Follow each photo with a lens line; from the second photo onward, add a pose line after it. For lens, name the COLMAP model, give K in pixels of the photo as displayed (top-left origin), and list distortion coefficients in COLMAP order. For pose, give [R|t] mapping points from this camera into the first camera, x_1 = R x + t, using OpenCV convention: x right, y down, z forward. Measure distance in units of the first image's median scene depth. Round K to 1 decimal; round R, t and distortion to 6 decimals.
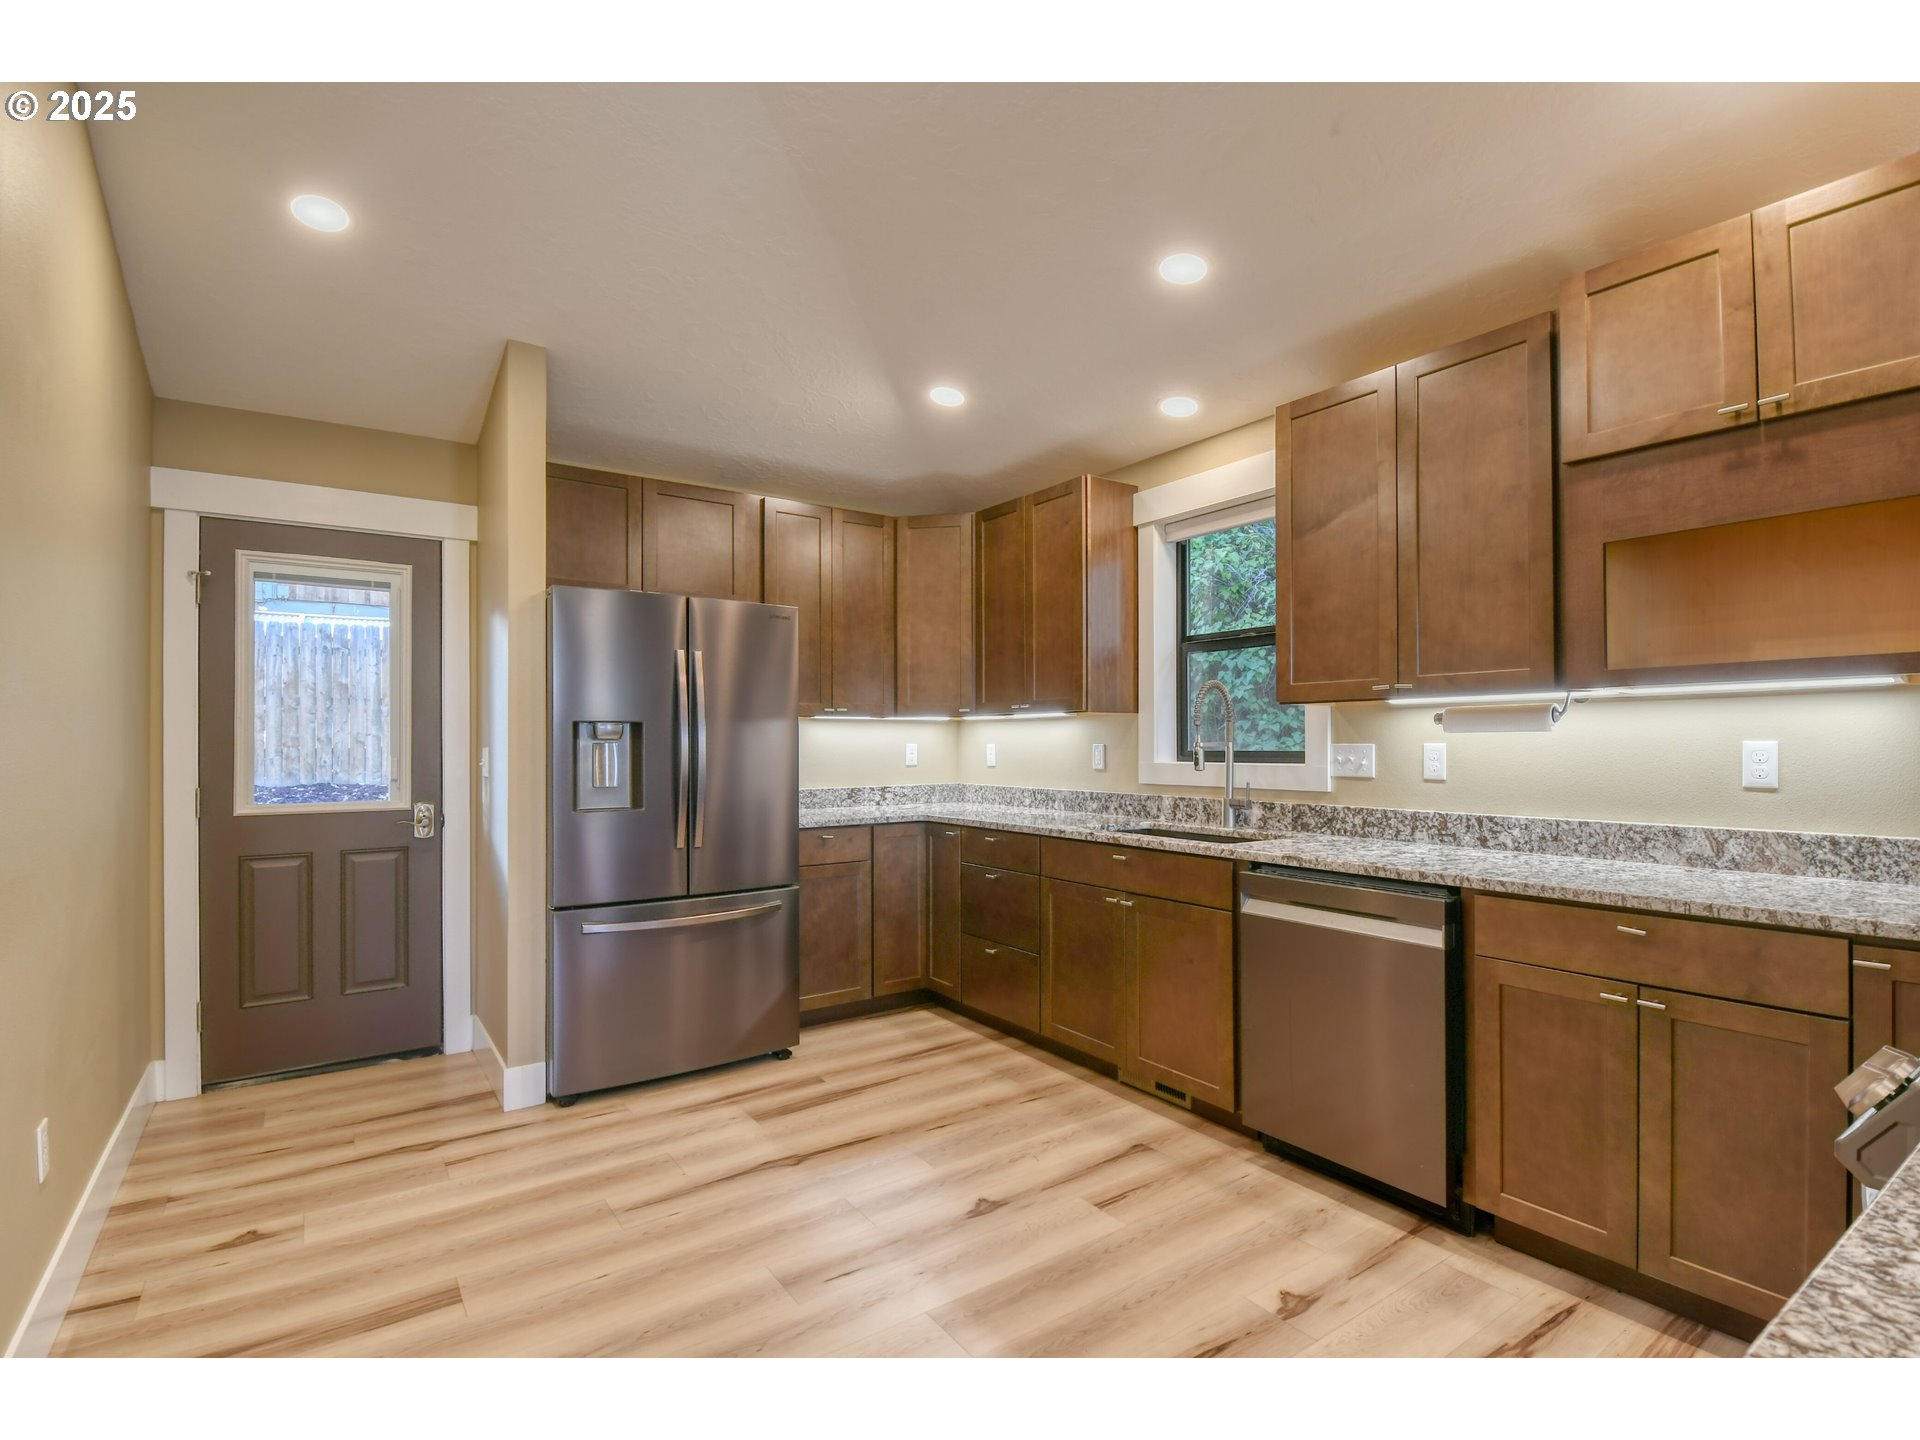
lens RADIAL K [[918.6, 0, 956.6], [0, 918.6, 732.5], [0, 0, 1]] dist [0.005217, -0.007559]
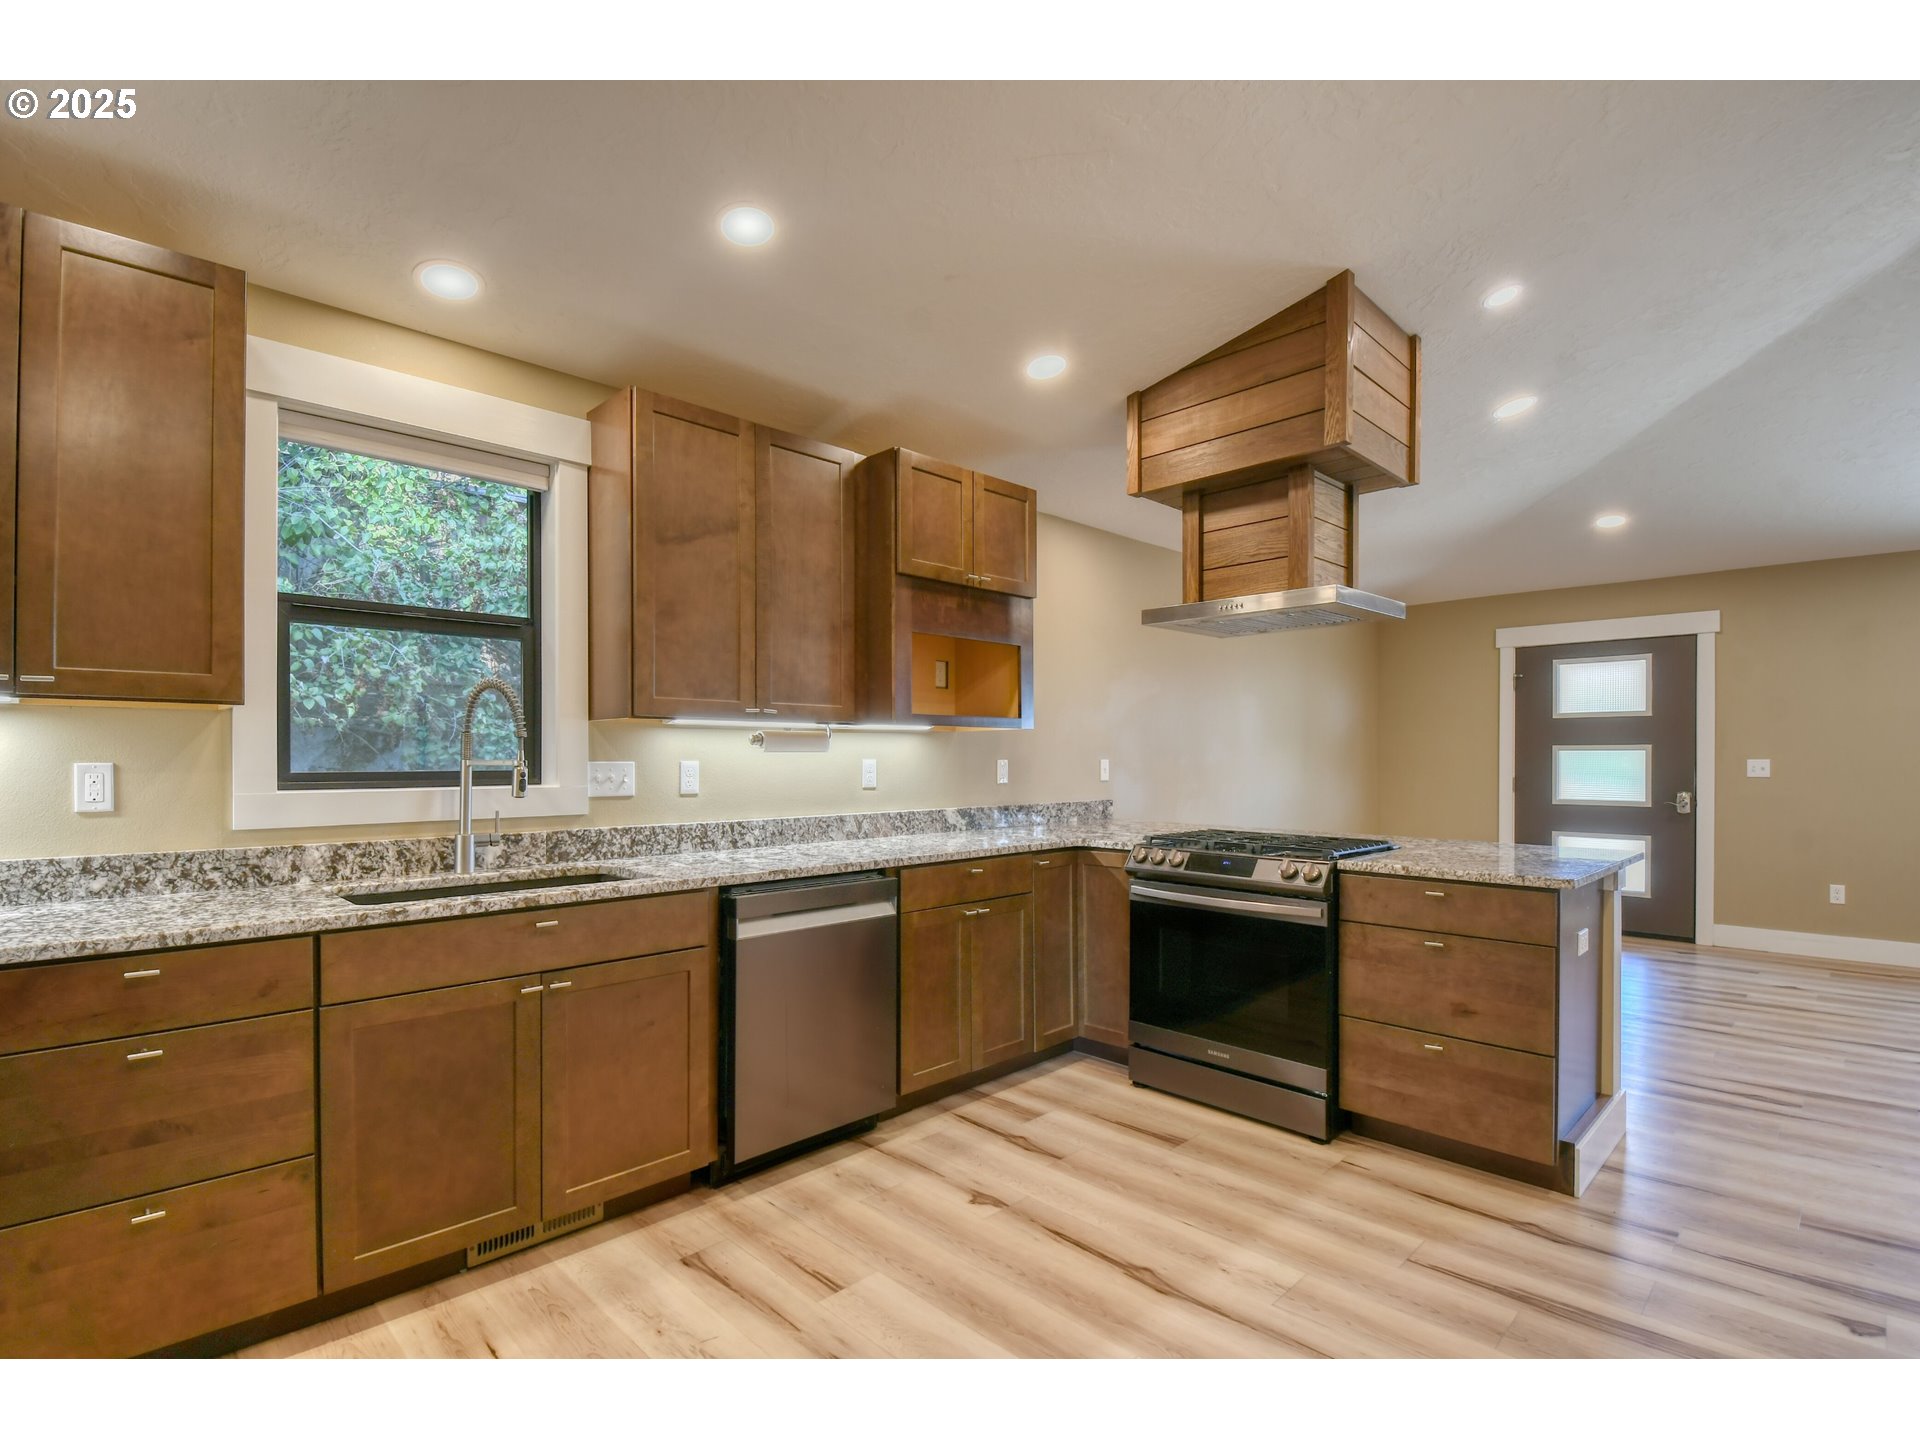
lens RADIAL K [[918.6, 0, 948.0], [0, 918.6, 759.4], [0, 0, 1]] dist [0.005217, -0.007559]
pose [[-0.173246, 0.002271, 0.984876, -0.622085], [-0.010565, 0.999936, -0.004164, 0.011429], [-0.984822, -0.011127, -0.173211, 0.900547]]
